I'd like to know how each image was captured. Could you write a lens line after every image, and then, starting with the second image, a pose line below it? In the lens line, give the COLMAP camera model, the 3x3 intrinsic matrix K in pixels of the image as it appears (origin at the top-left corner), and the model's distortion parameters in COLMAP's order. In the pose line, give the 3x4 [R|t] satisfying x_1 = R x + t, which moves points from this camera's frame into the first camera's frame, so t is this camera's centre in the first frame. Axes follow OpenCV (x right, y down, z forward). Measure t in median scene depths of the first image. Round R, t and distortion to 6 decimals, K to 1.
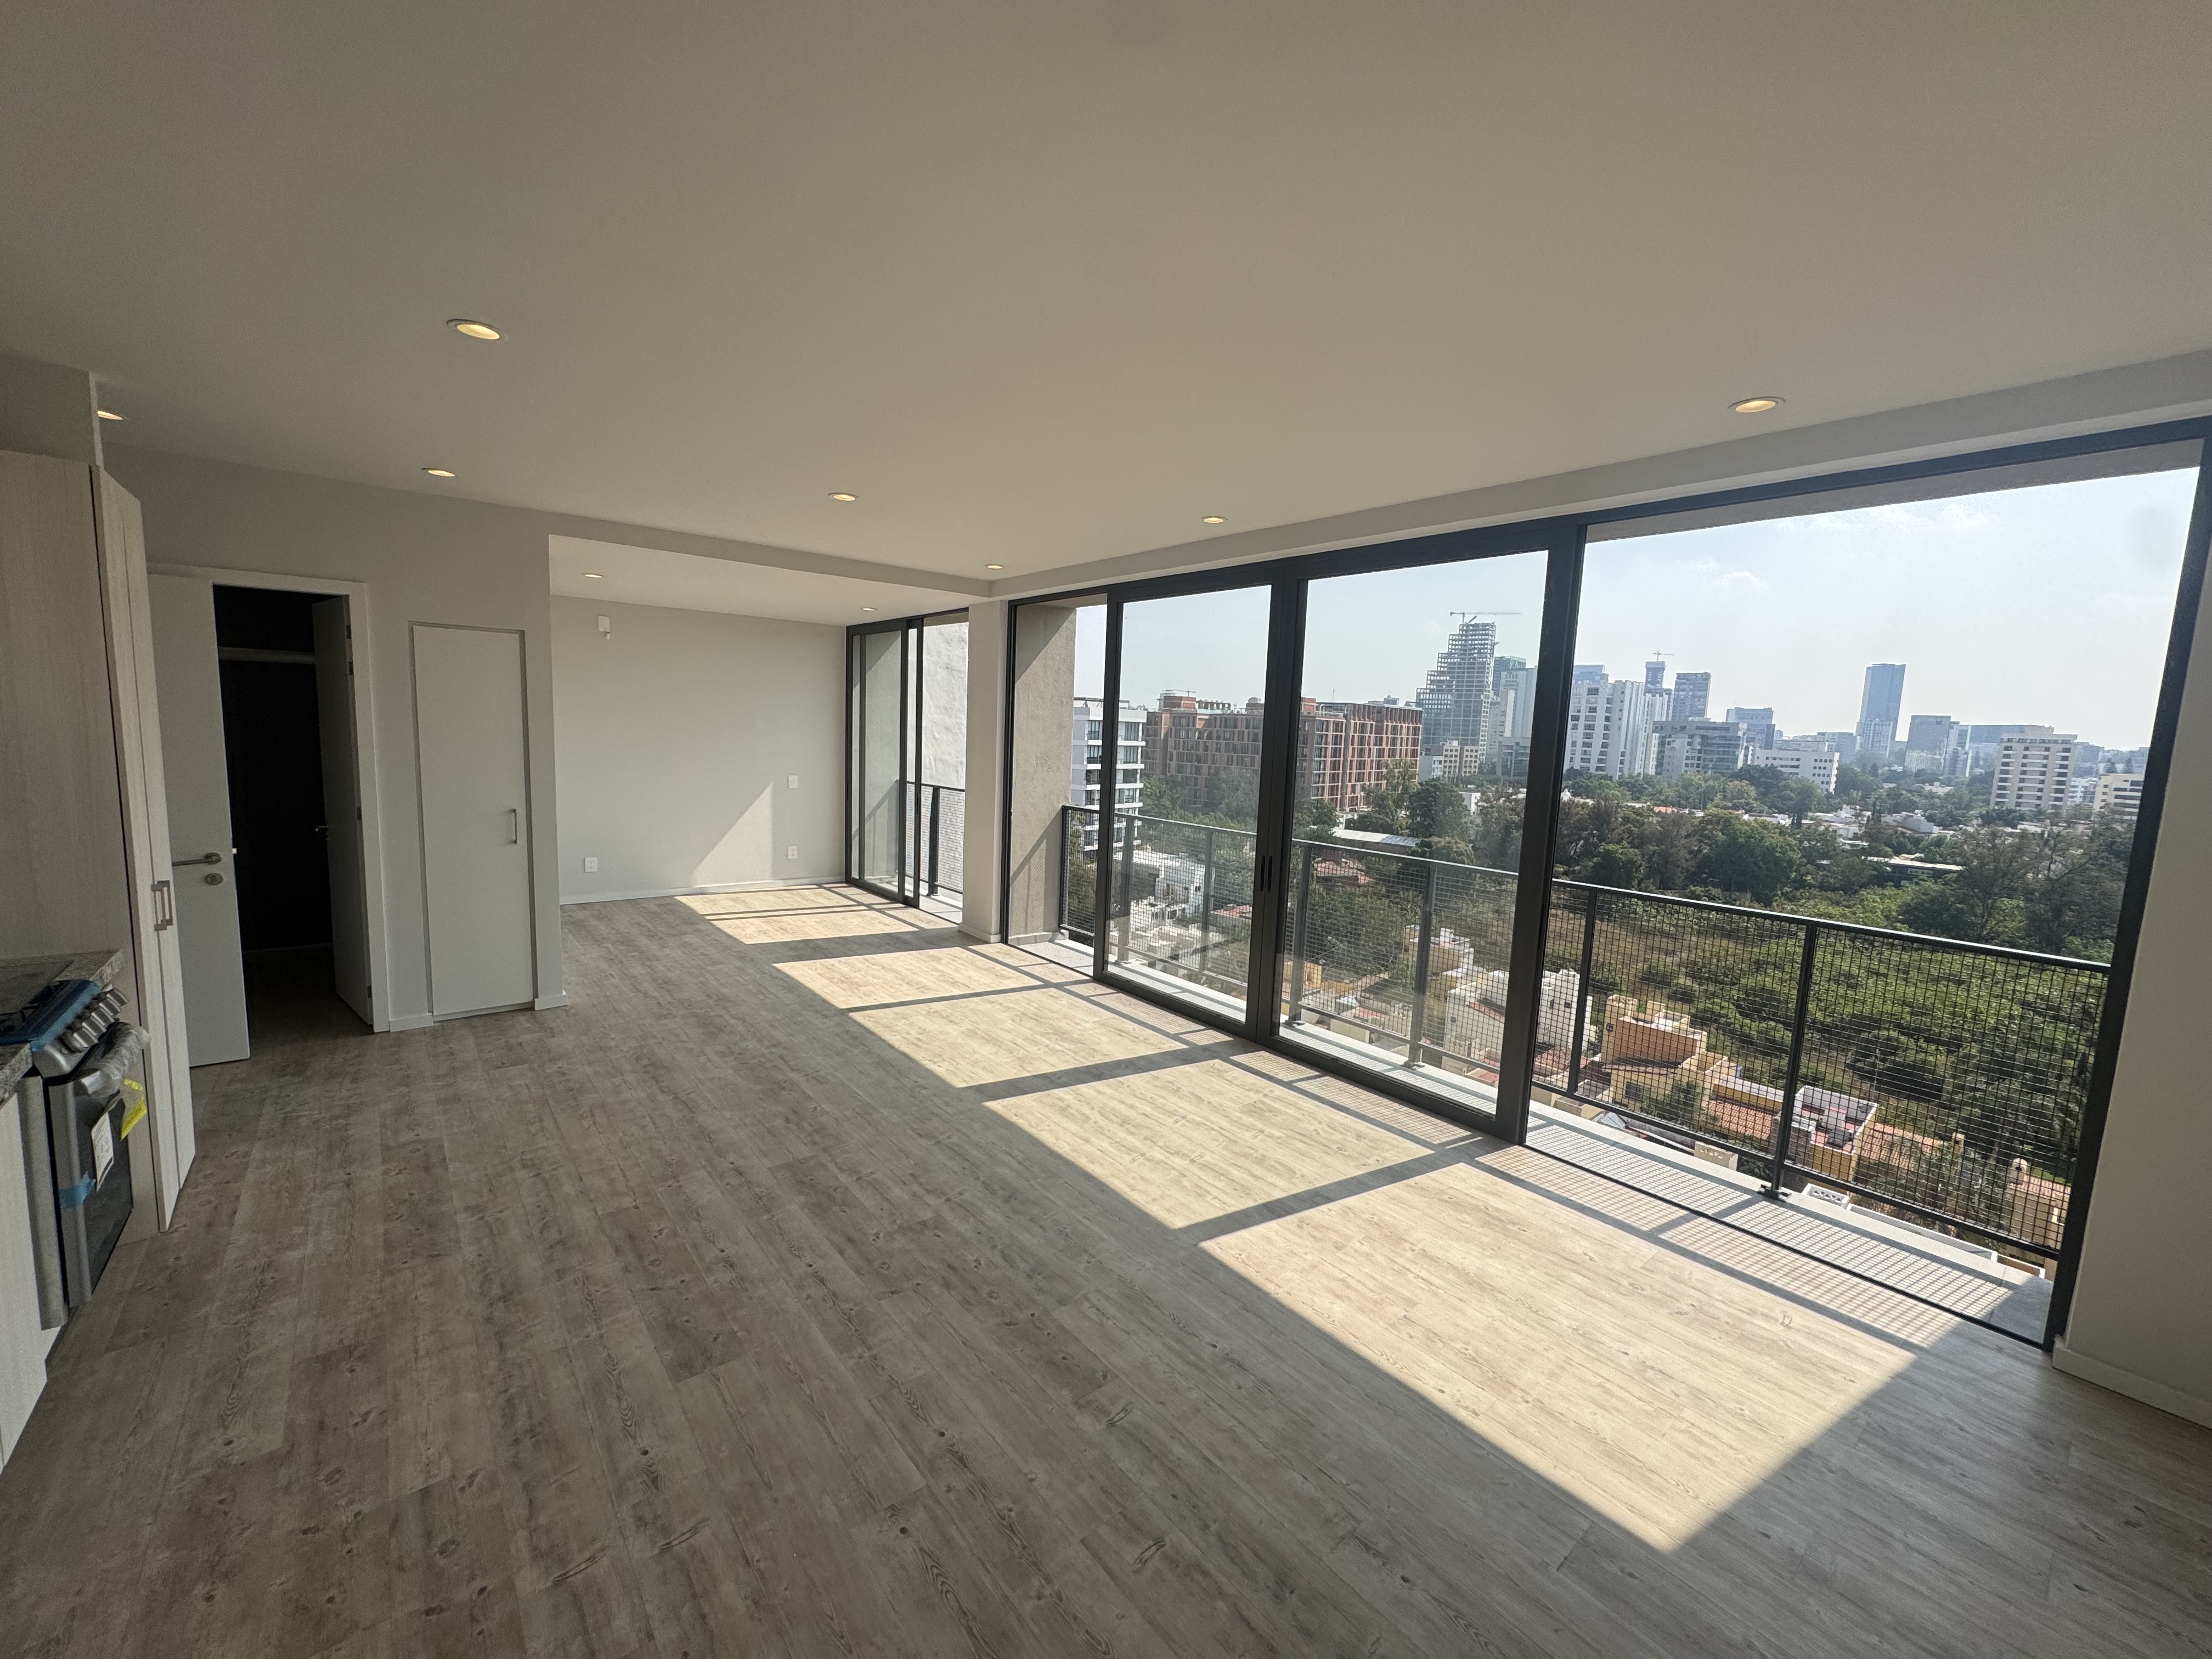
lens RADIAL K [[877.2, 0, 1103.9], [0, 877.2, 830.0], [0, 0, 1]] dist [-0.002359, 0.000350]
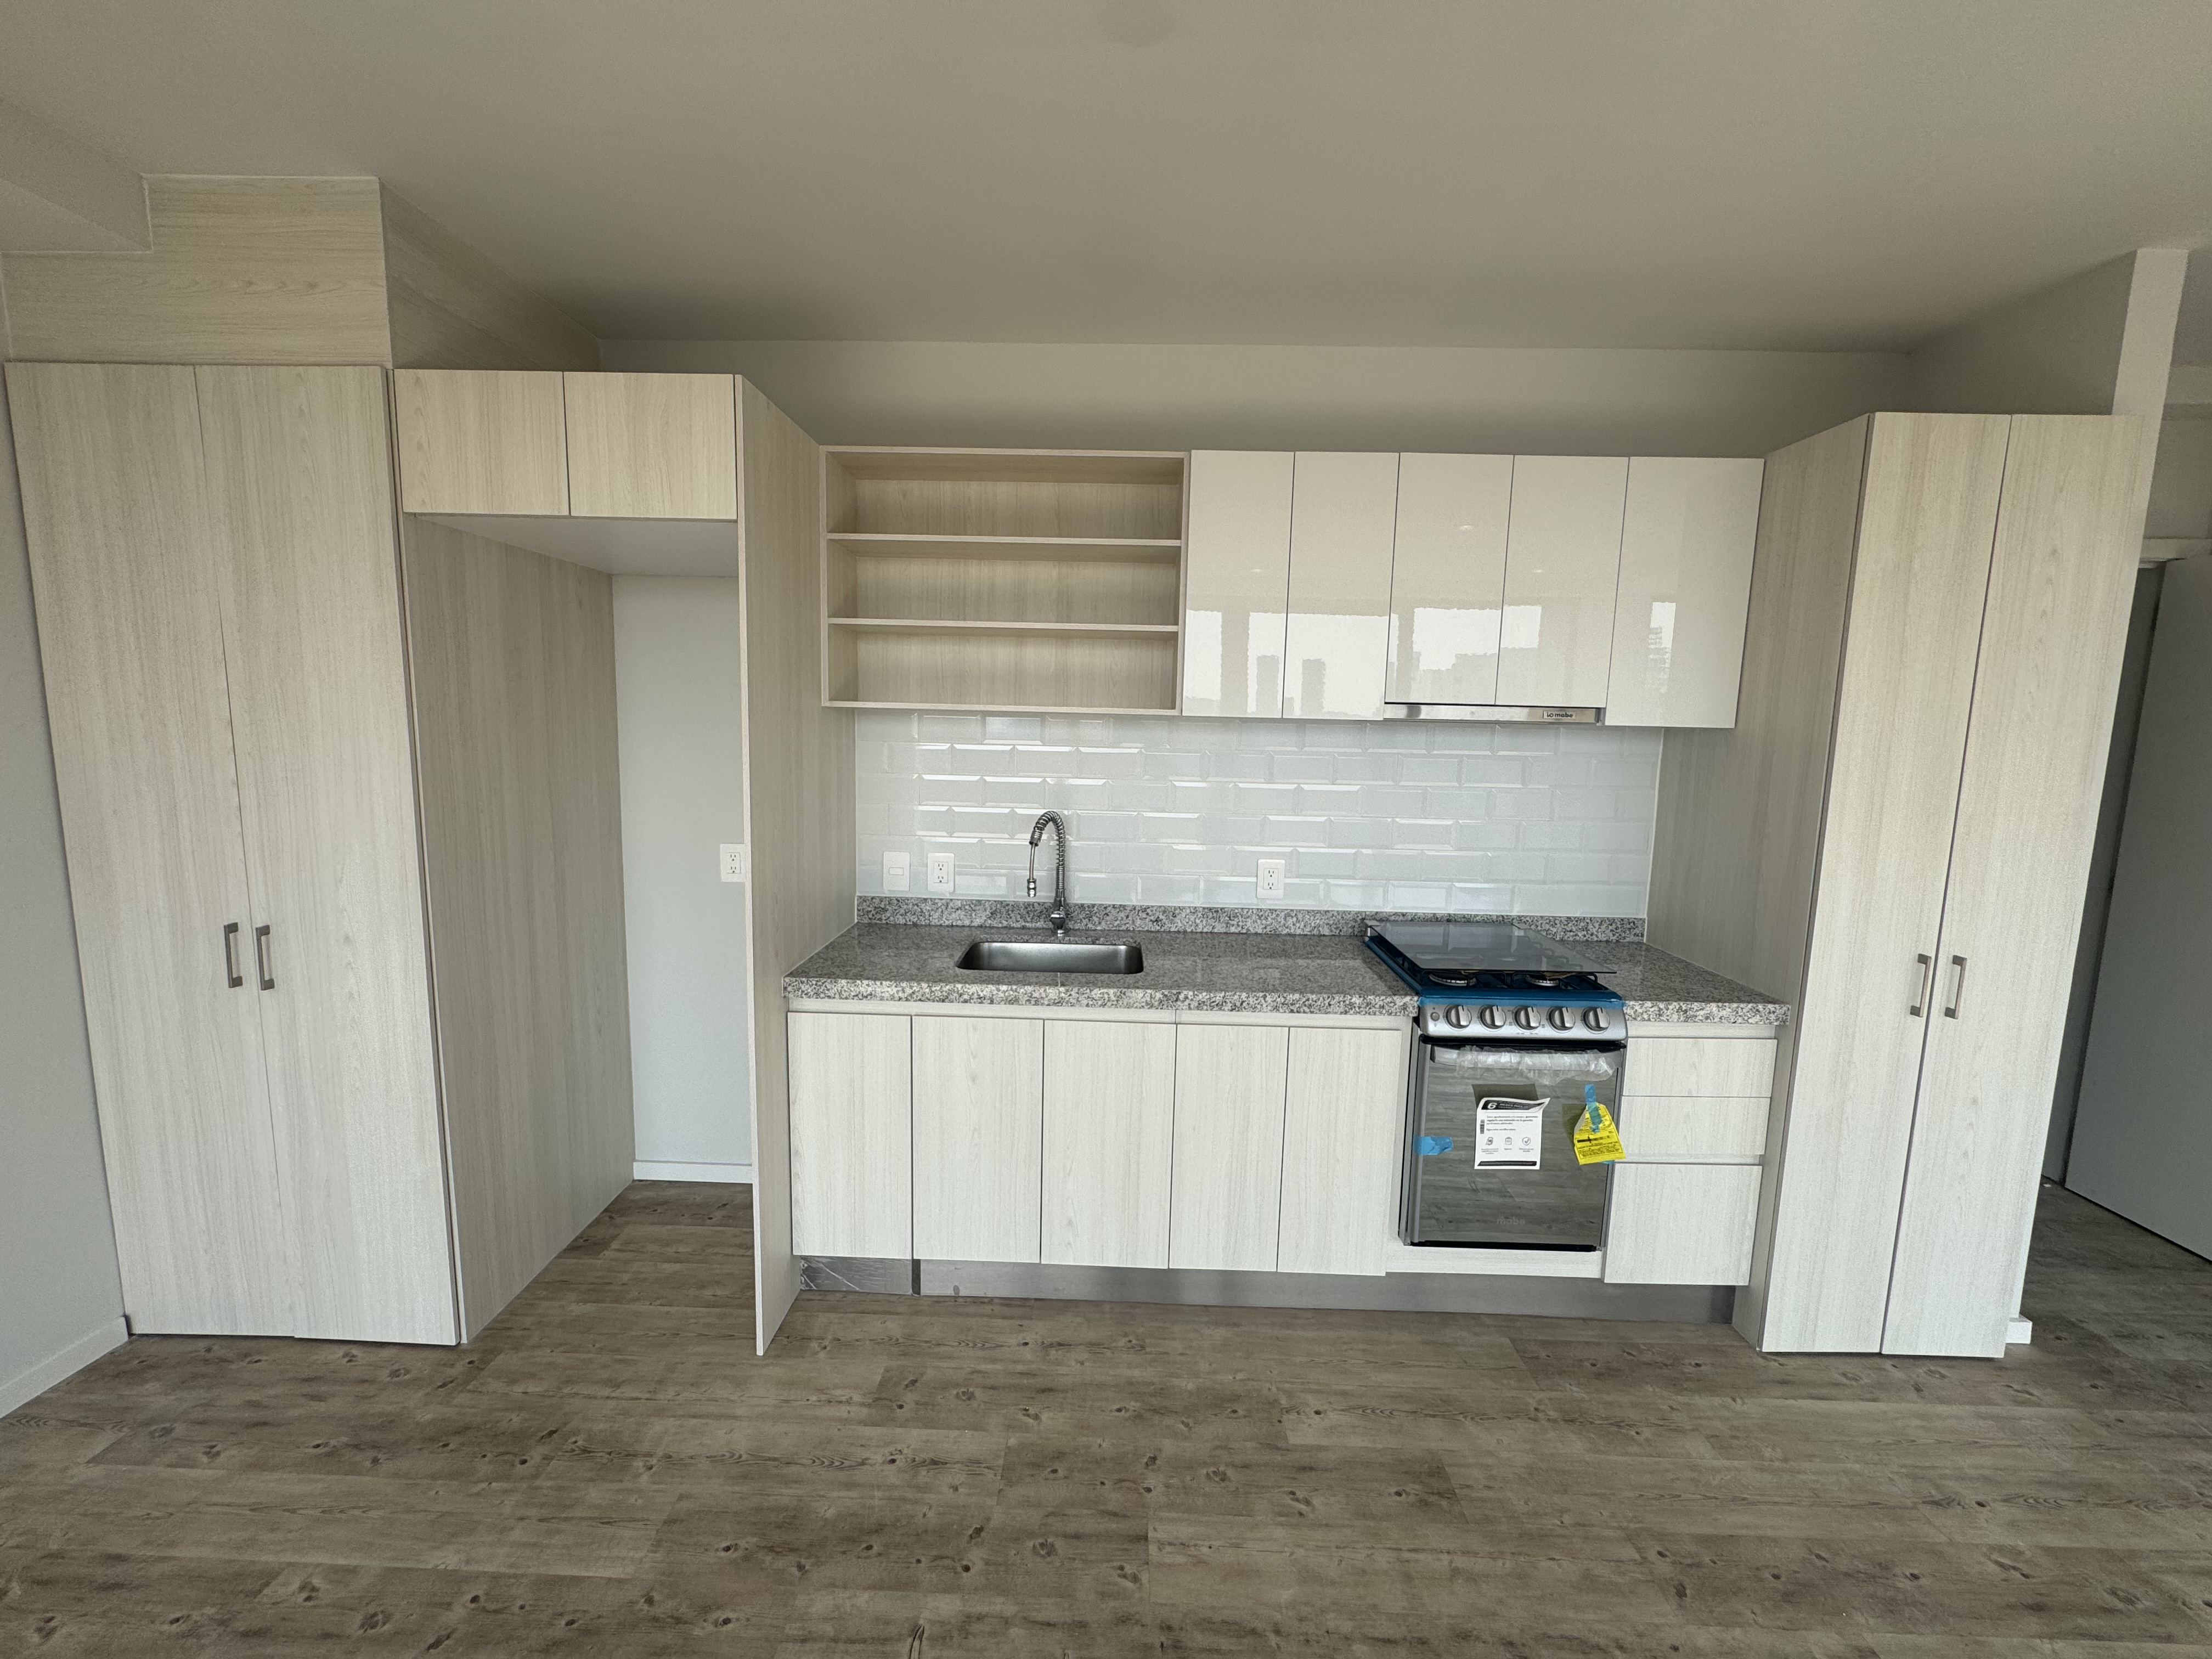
lens RADIAL K [[879.4, 0, 1104.1], [0, 879.4, 829.2], [0, 0, 1]] dist [-0.002239, 0.000209]
pose [[-0.654064, 0.039832, -0.755390, -0.030422], [-0.133824, 0.976768, 0.167379, -0.038408], [0.744507, 0.210566, -0.633538, 0.474771]]
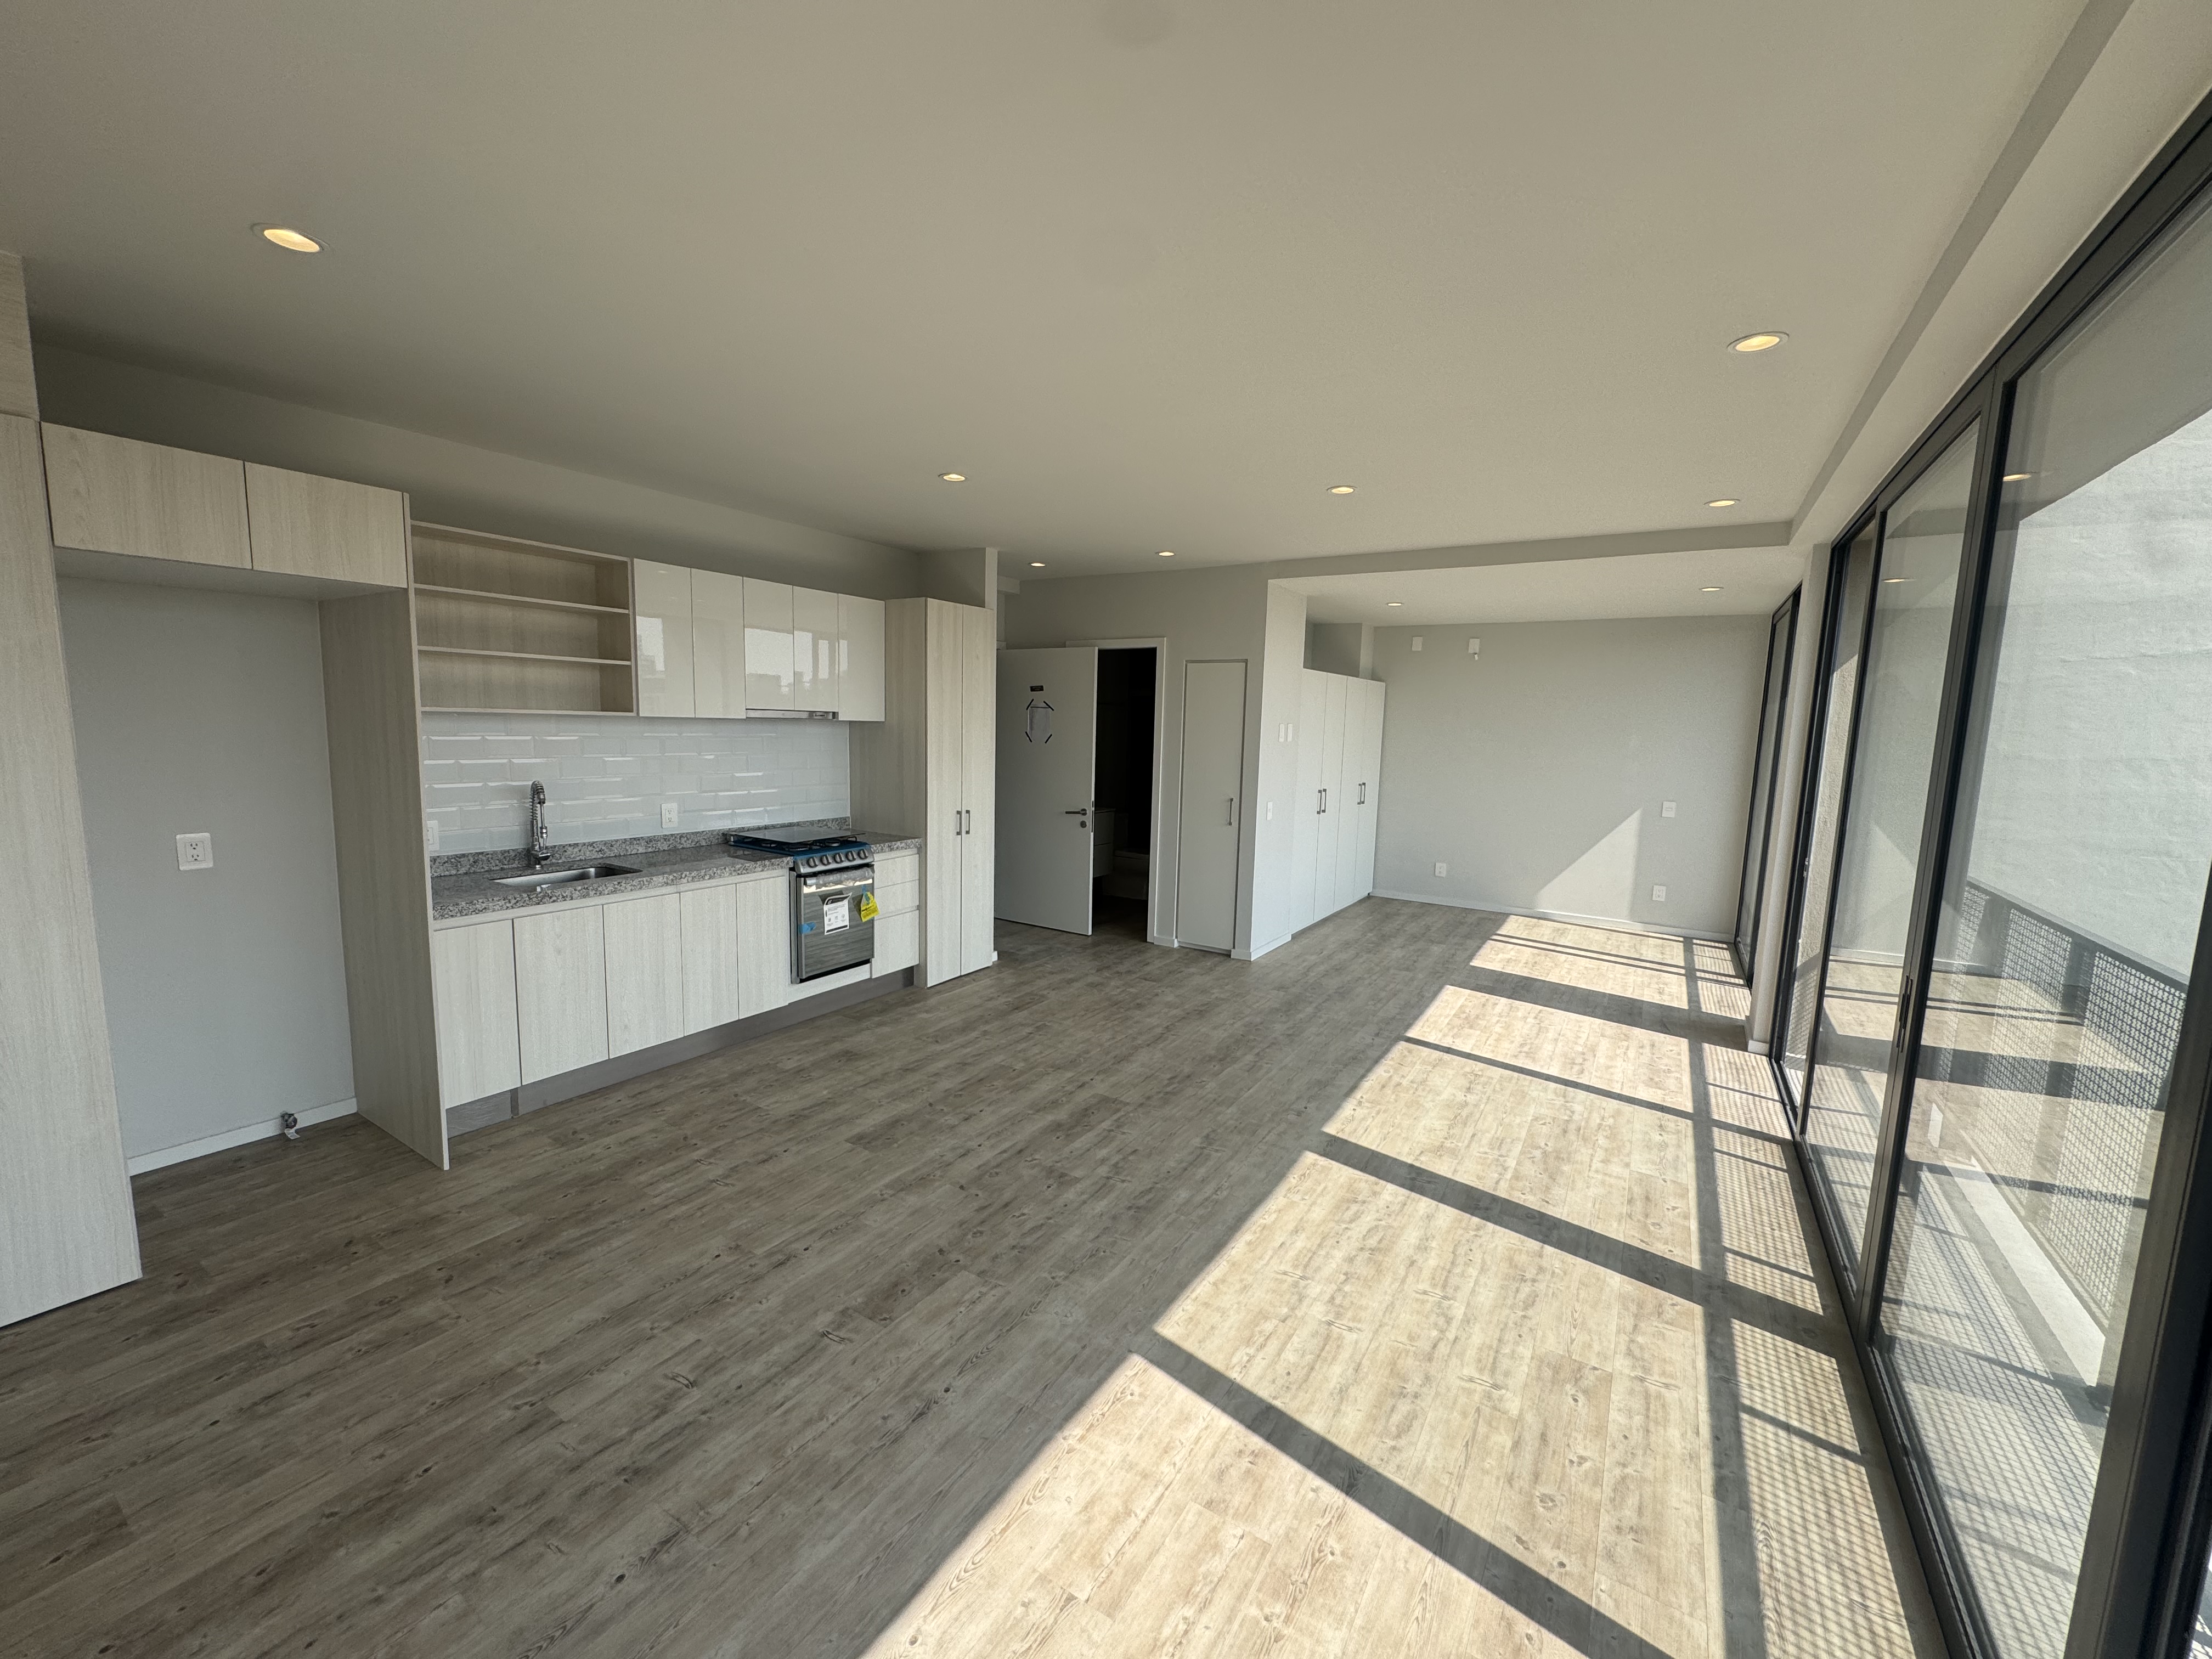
lens RADIAL K [[877.2, 0, 1103.9], [0, 877.2, 830.0], [0, 0, 1]] dist [-0.002359, 0.000350]
pose [[0.307784, 0.087816, -0.947395, 0.424973], [-0.124886, 0.990845, 0.051271, -0.017403], [0.943224, 0.102536, 0.315934, 0.356338]]
